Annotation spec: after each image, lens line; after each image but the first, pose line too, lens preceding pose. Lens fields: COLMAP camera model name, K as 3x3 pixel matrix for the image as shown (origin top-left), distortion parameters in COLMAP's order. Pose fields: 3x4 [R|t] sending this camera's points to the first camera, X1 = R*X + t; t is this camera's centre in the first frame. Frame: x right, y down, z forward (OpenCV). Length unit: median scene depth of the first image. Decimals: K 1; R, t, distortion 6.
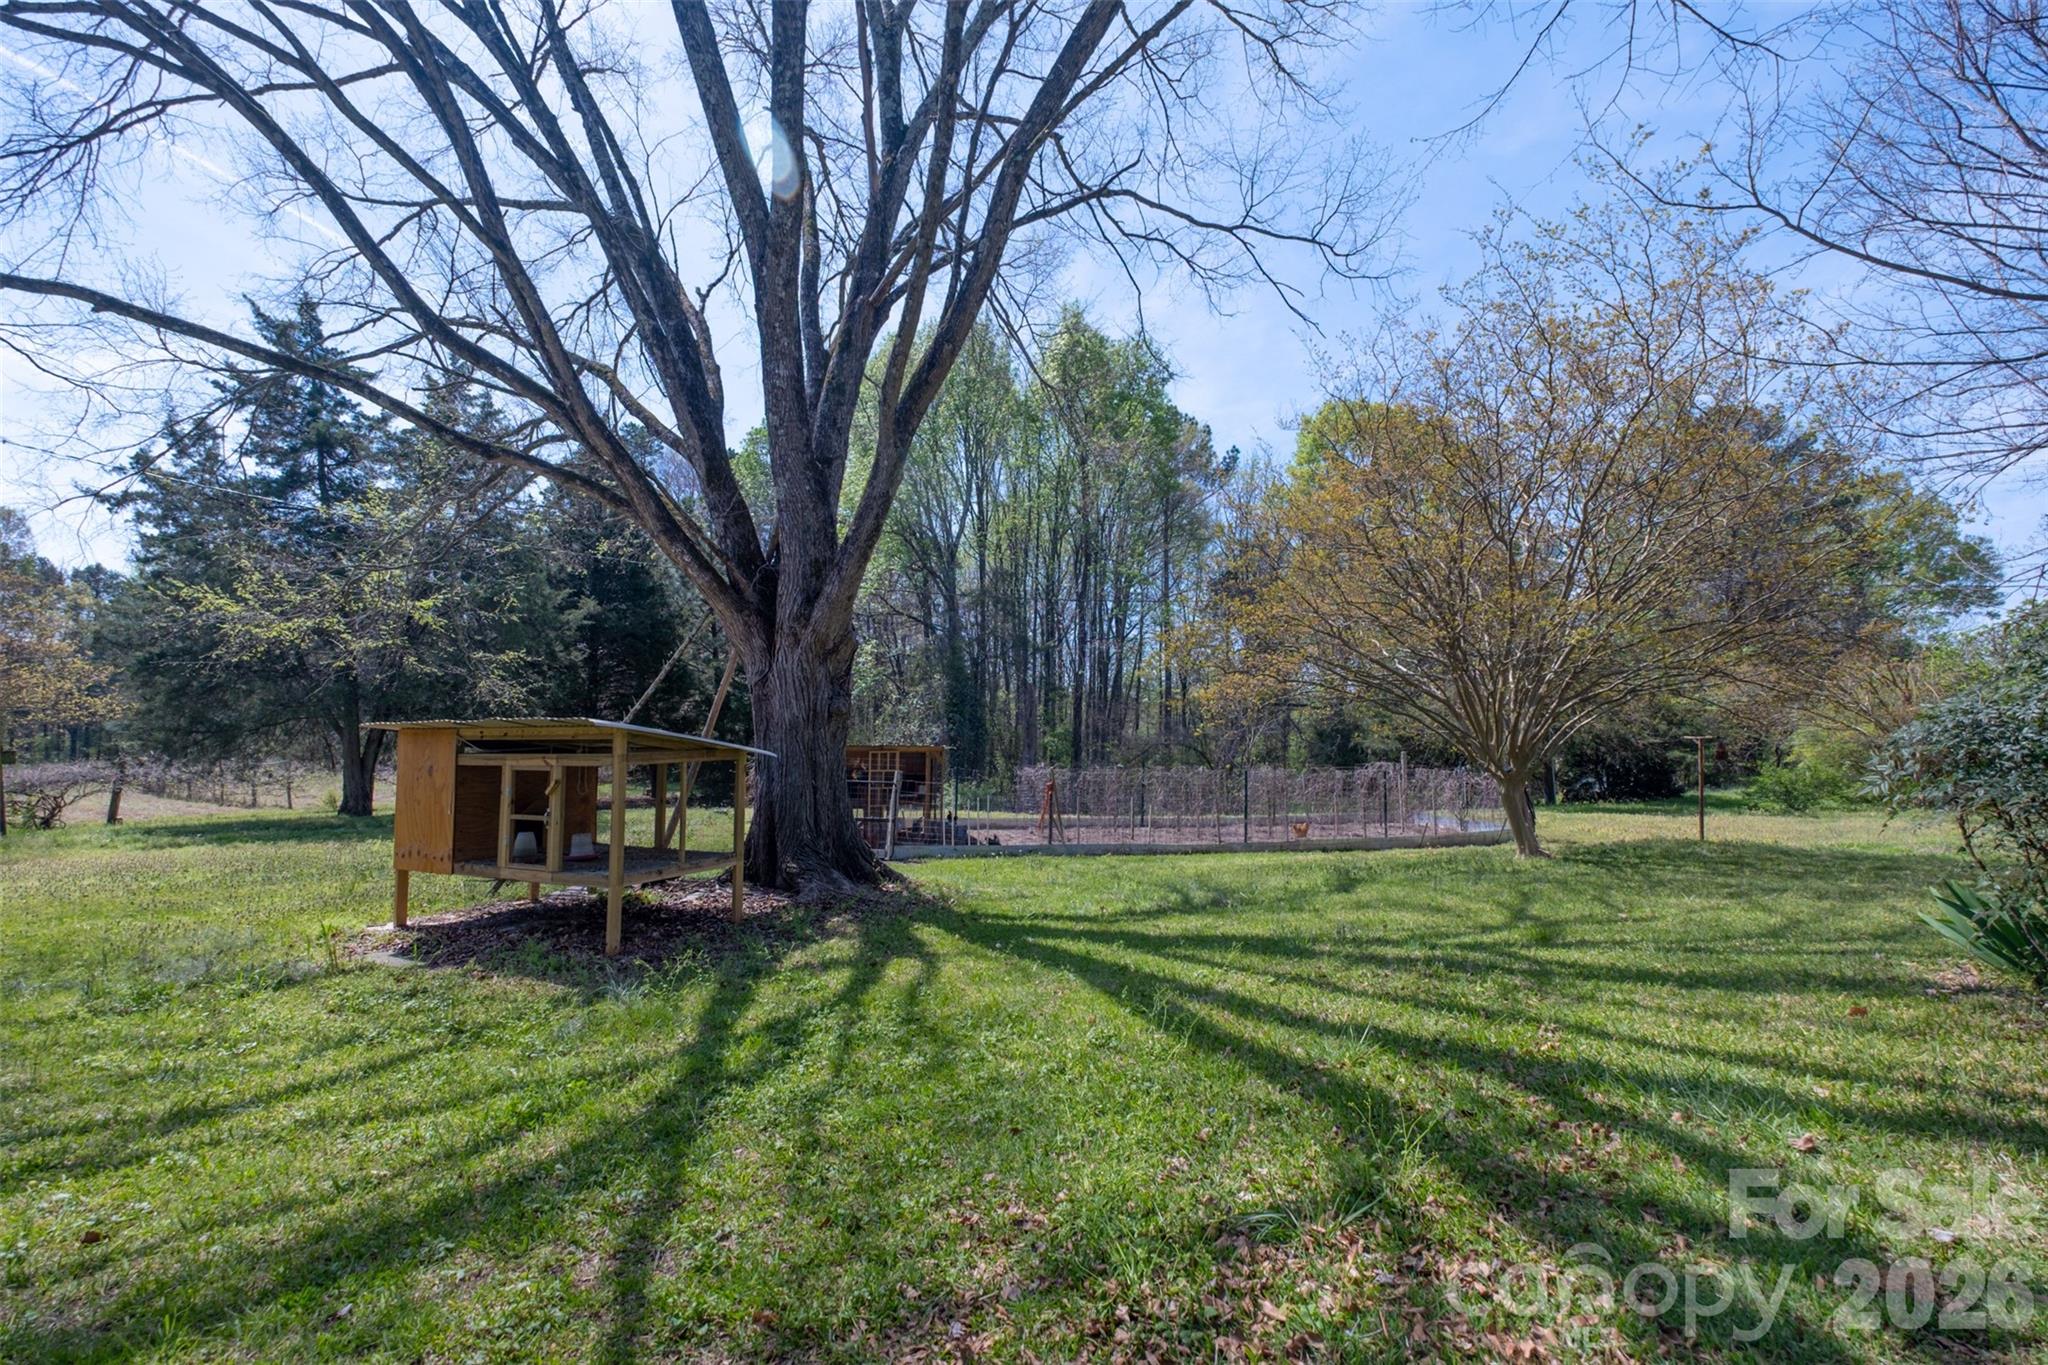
lens RADIAL K [[912.8, 0, 1017.9], [0, 912.8, 676.3], [0, 0, 1]] dist [0.011301, 0.000091]
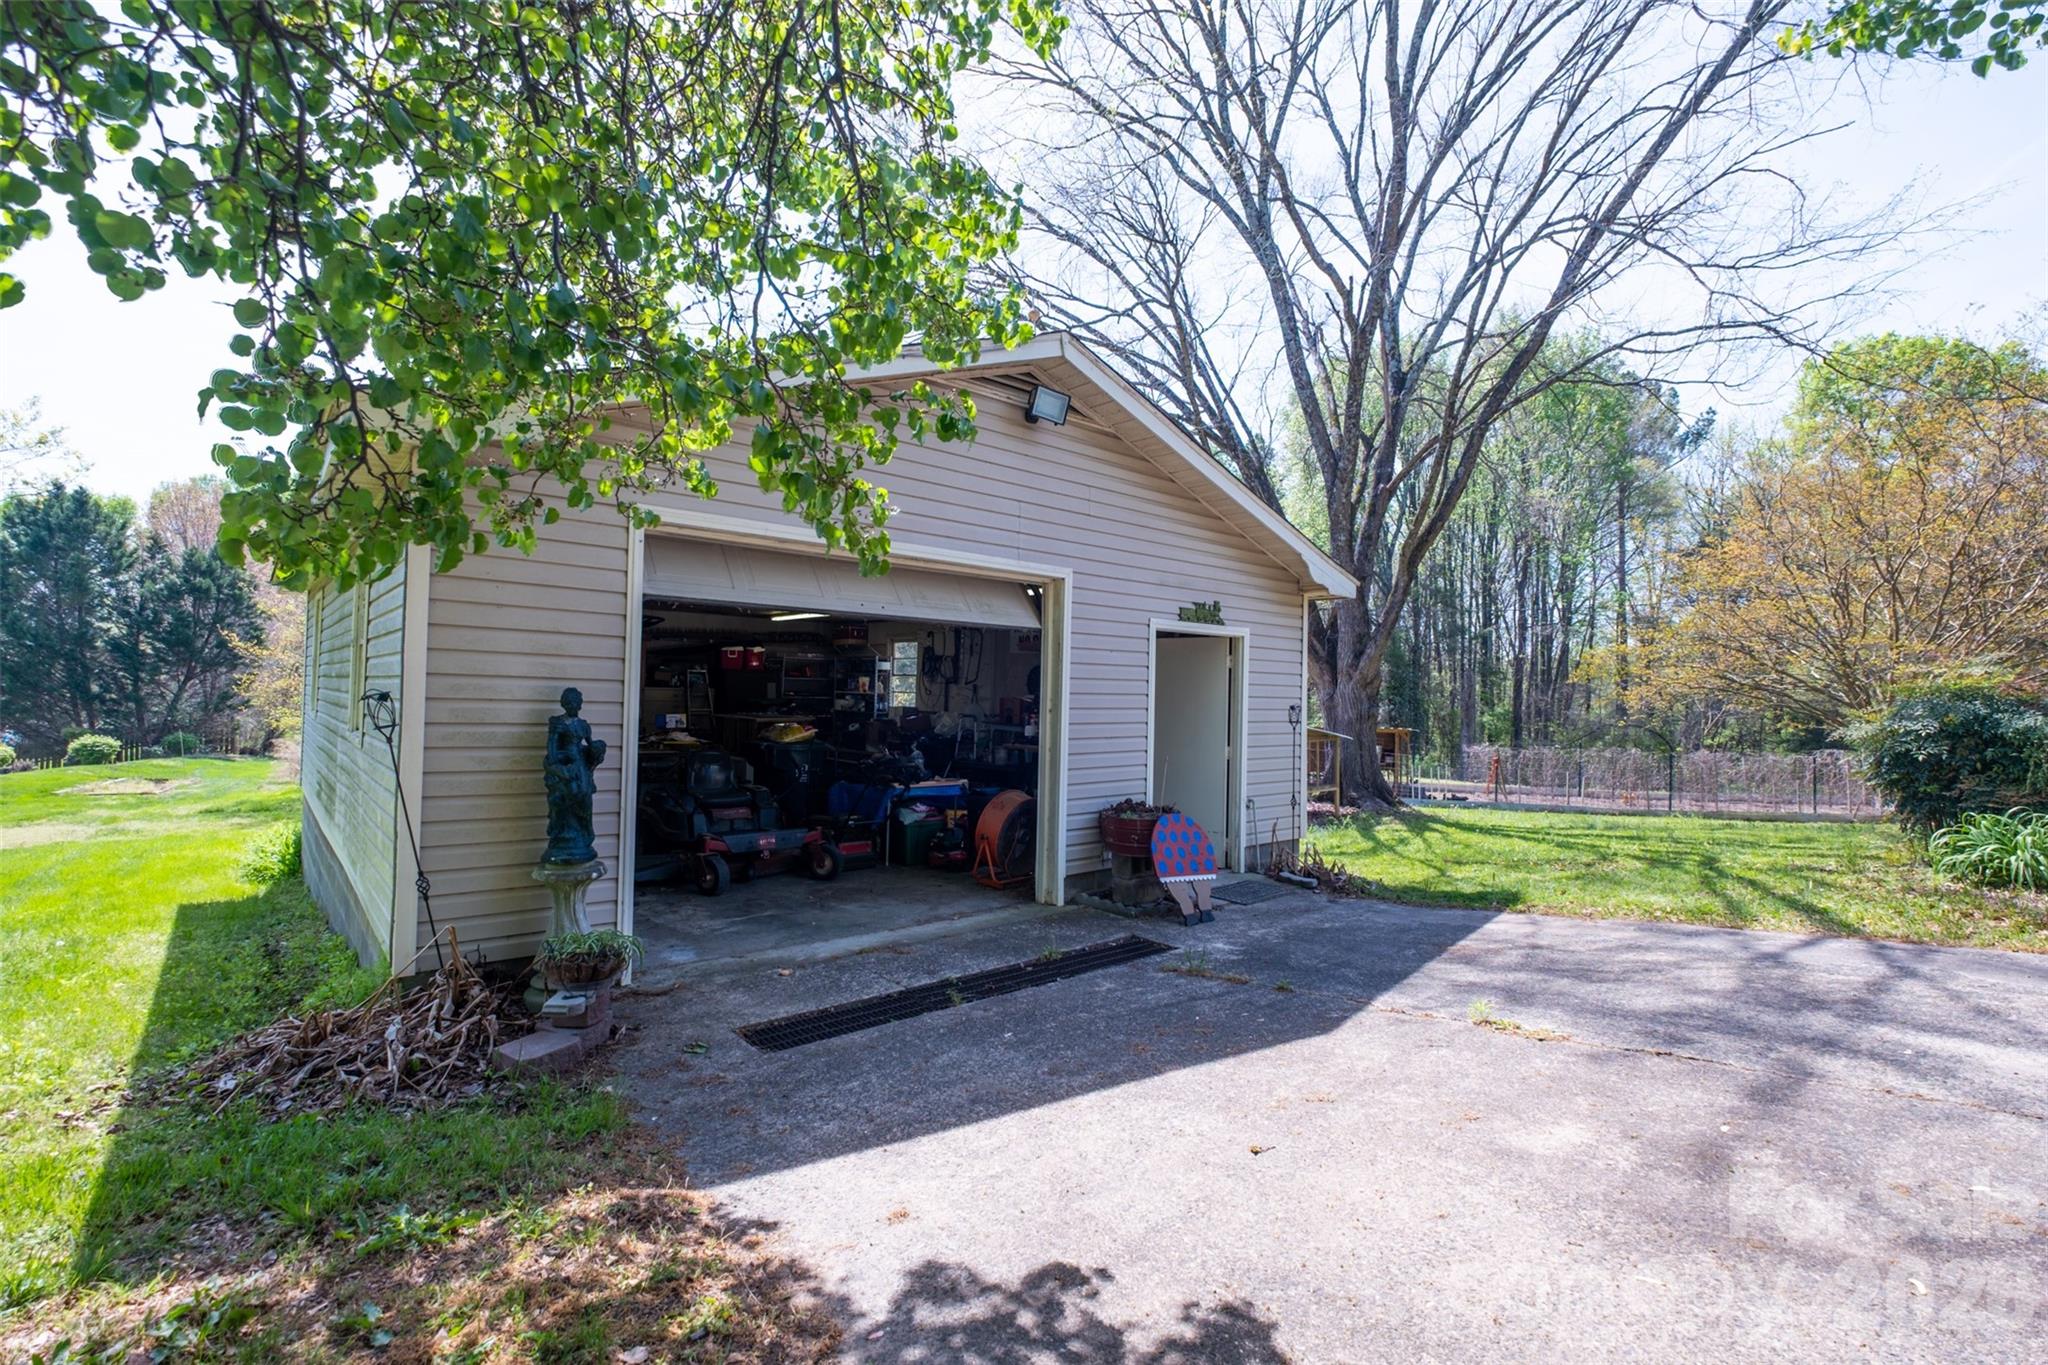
lens RADIAL K [[912.8, 0, 1017.9], [0, 912.8, 676.3], [0, 0, 1]] dist [0.011301, 0.000091]
pose [[0.907718, -0.002229, -0.419575, -0.014782], [0.016980, 0.999362, 0.031424, -0.023236], [0.419237, -0.035648, 0.907176, -0.202187]]
